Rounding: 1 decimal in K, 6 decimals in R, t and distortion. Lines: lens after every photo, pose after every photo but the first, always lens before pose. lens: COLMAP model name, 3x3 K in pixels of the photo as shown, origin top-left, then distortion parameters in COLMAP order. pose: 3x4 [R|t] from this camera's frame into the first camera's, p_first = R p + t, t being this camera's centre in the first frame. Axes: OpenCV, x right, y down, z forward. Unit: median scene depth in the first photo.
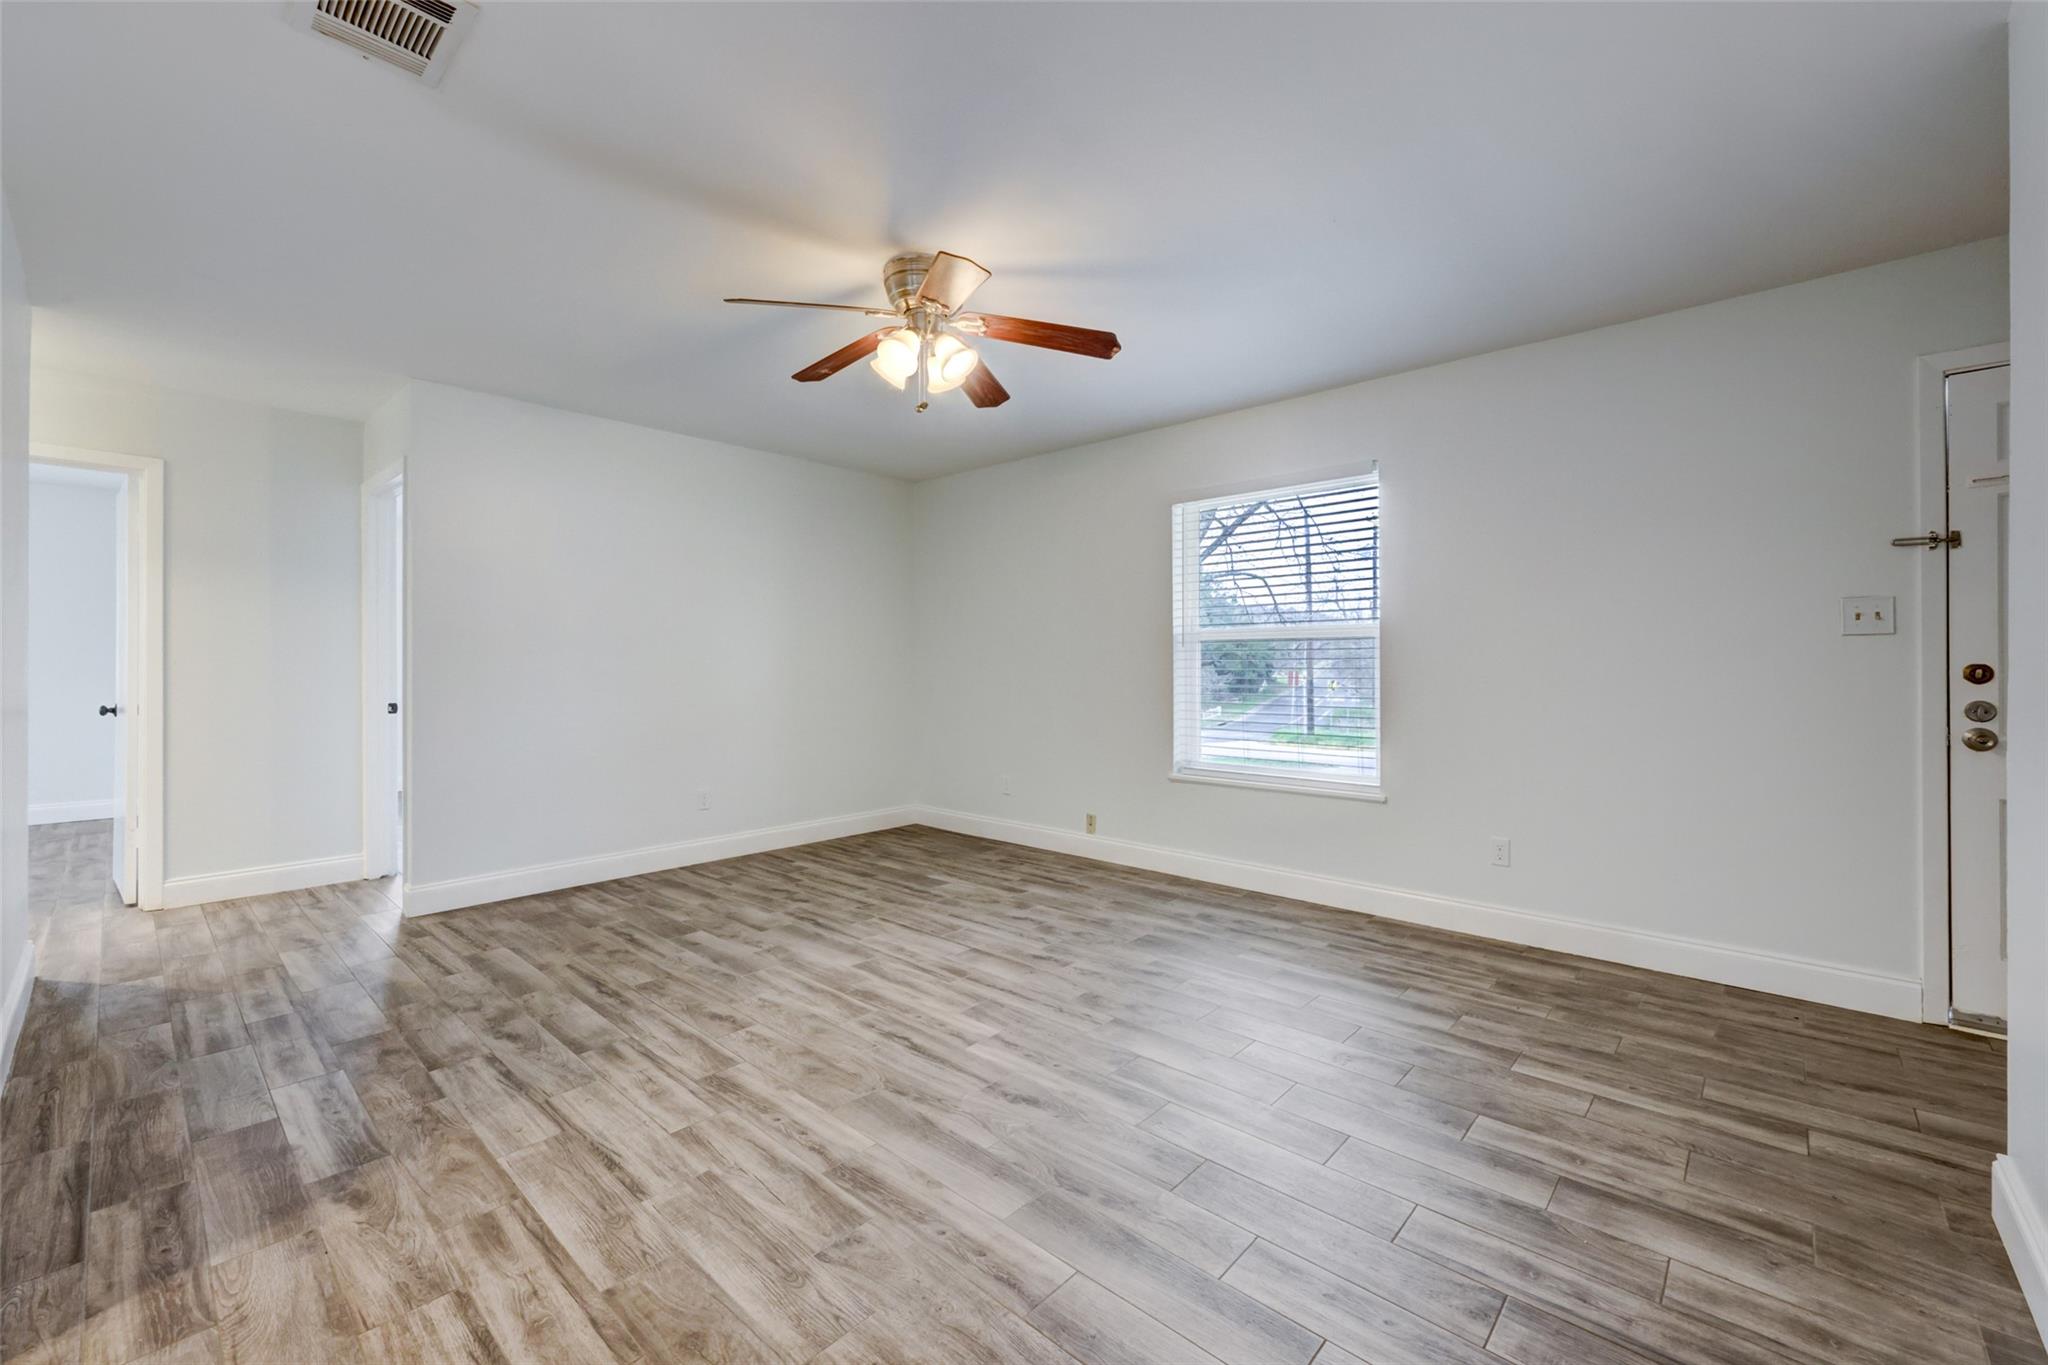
lens RADIAL K [[830.8, 0, 1032.3], [0, 830.8, 661.4], [0, 0, 1]] dist [-0.002744, -0.000120]
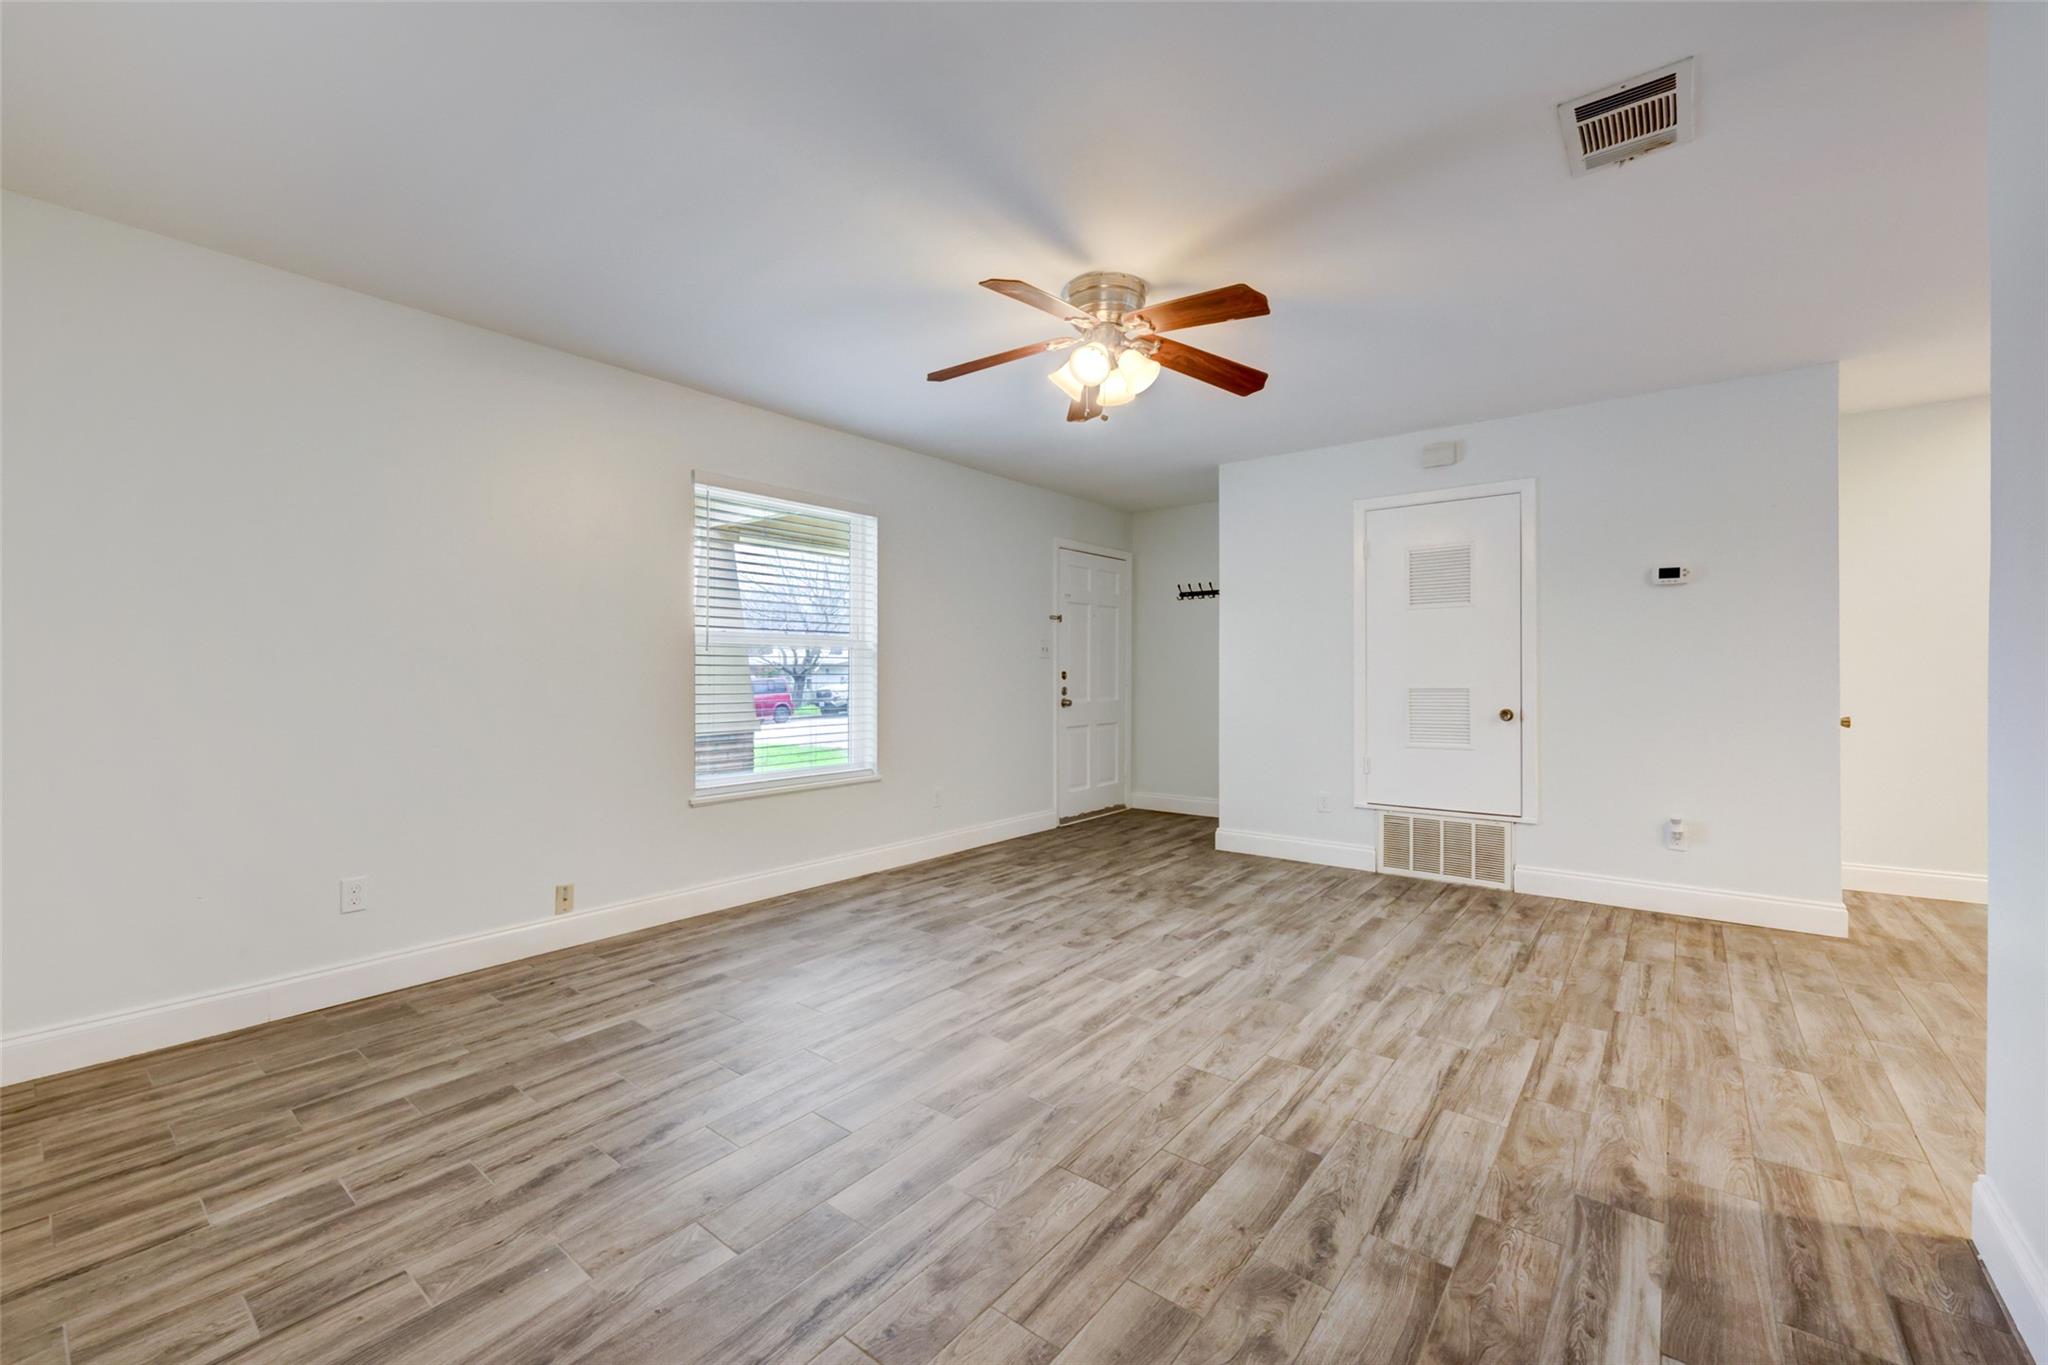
lens RADIAL K [[830.8, 0, 1036.0], [0, 830.8, 676.3], [0, 0, 1]] dist [-0.002744, -0.000120]
pose [[-0.074089, -0.002425, 0.997249, -1.231715], [-0.002237, 0.999995, 0.002266, 0.012511], [-0.997249, -0.002063, -0.074094, 1.245787]]
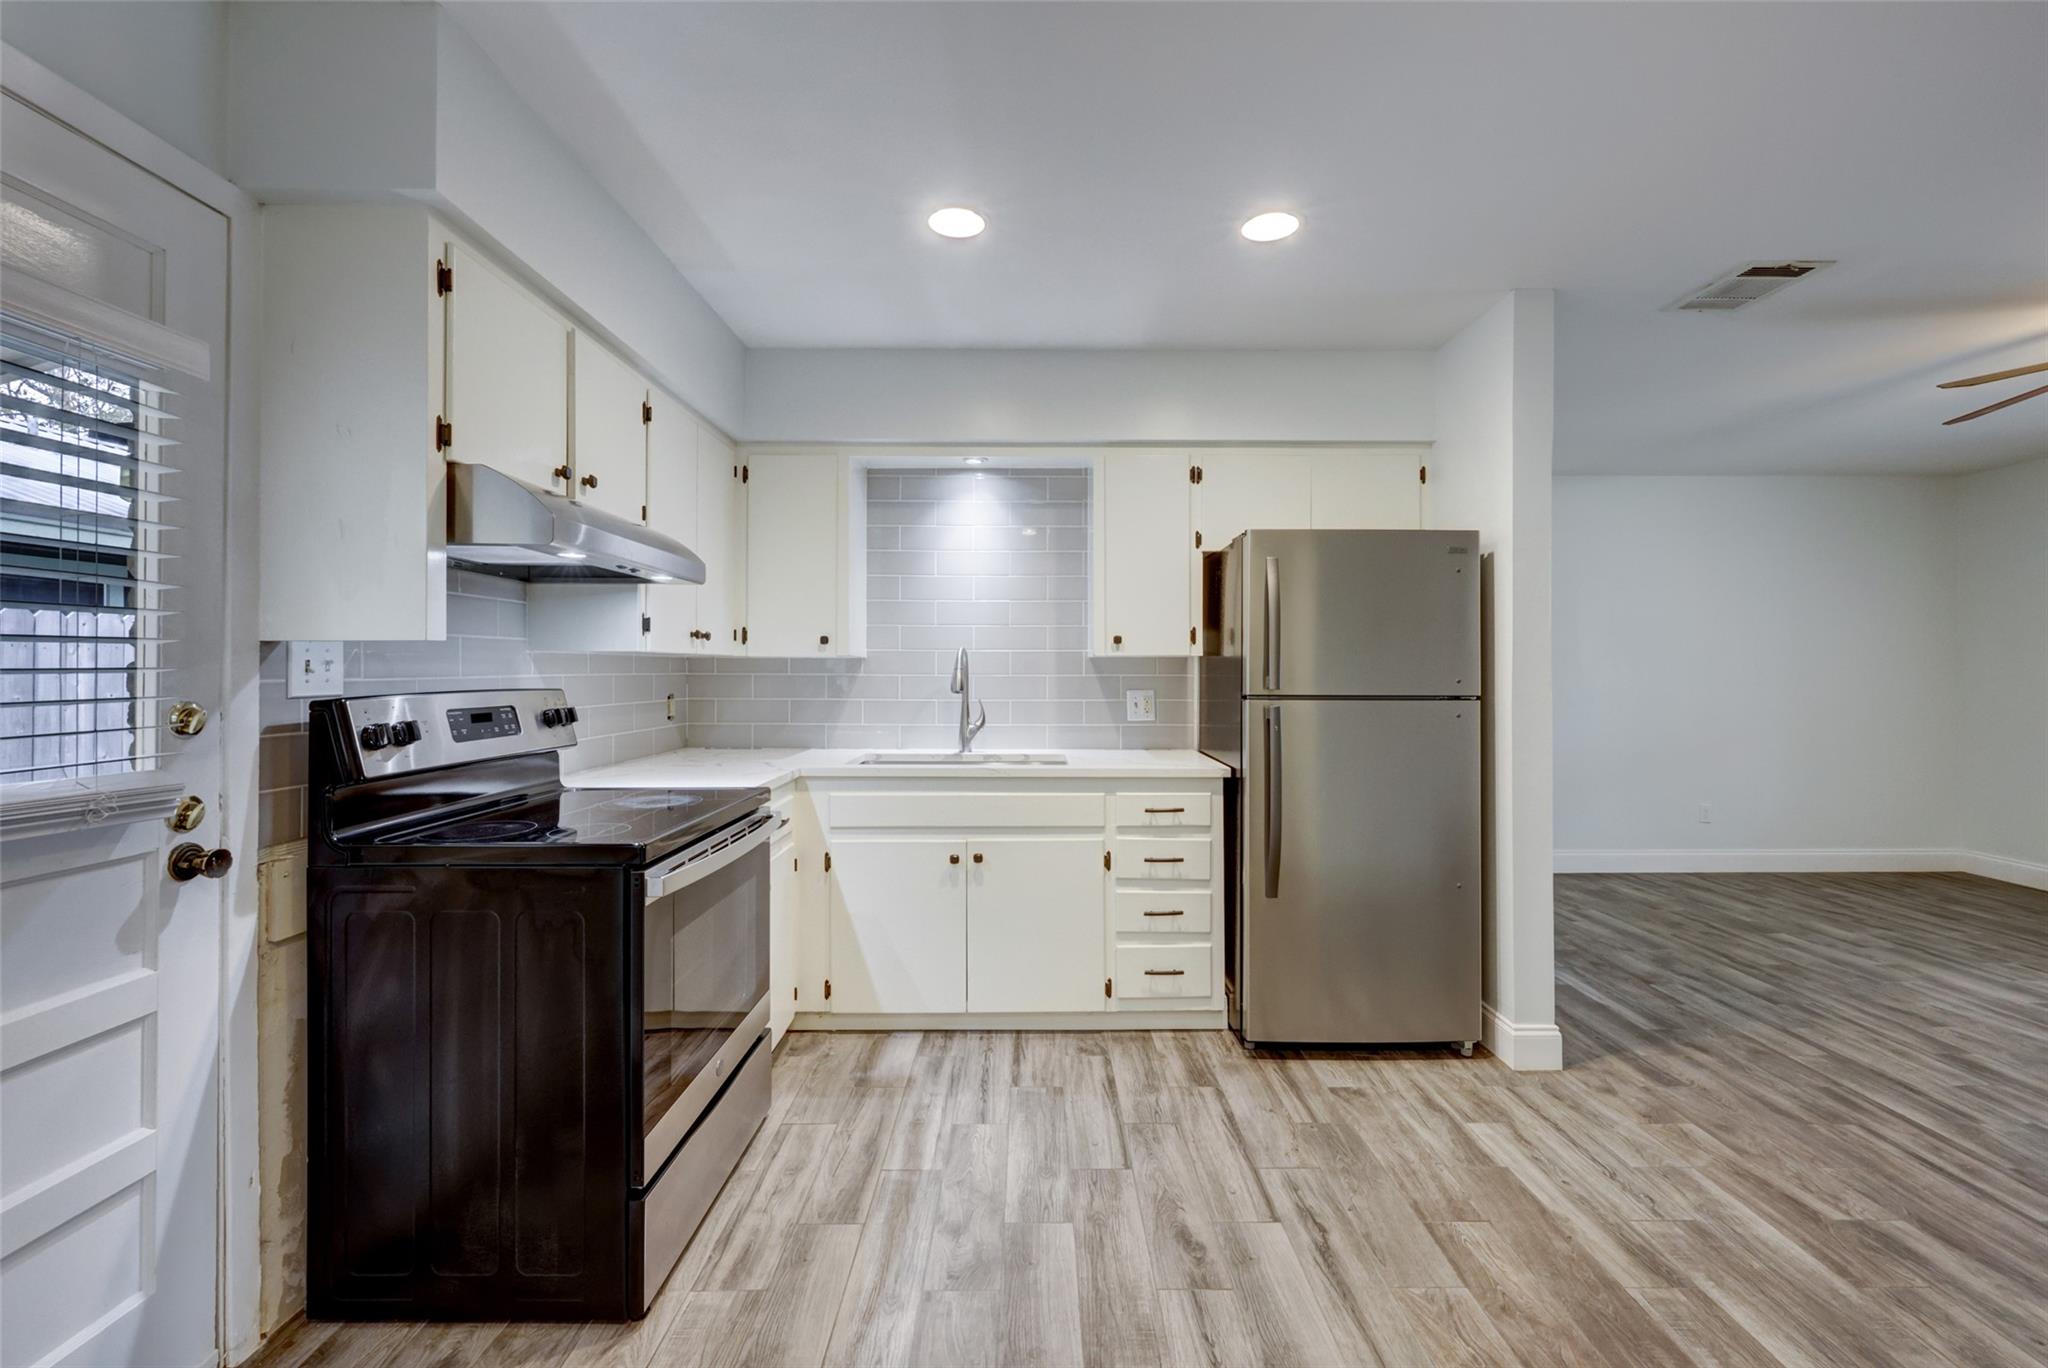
lens RADIAL K [[830.8, 0, 1039.4], [0, 830.8, 672.2], [0, 0, 1]] dist [-0.002744, -0.000120]
pose [[0.674308, 0.002859, -0.738444, -0.345581], [0.002619, 0.999977, 0.006264, -0.044789], [0.738445, -0.006157, 0.674285, -0.646229]]
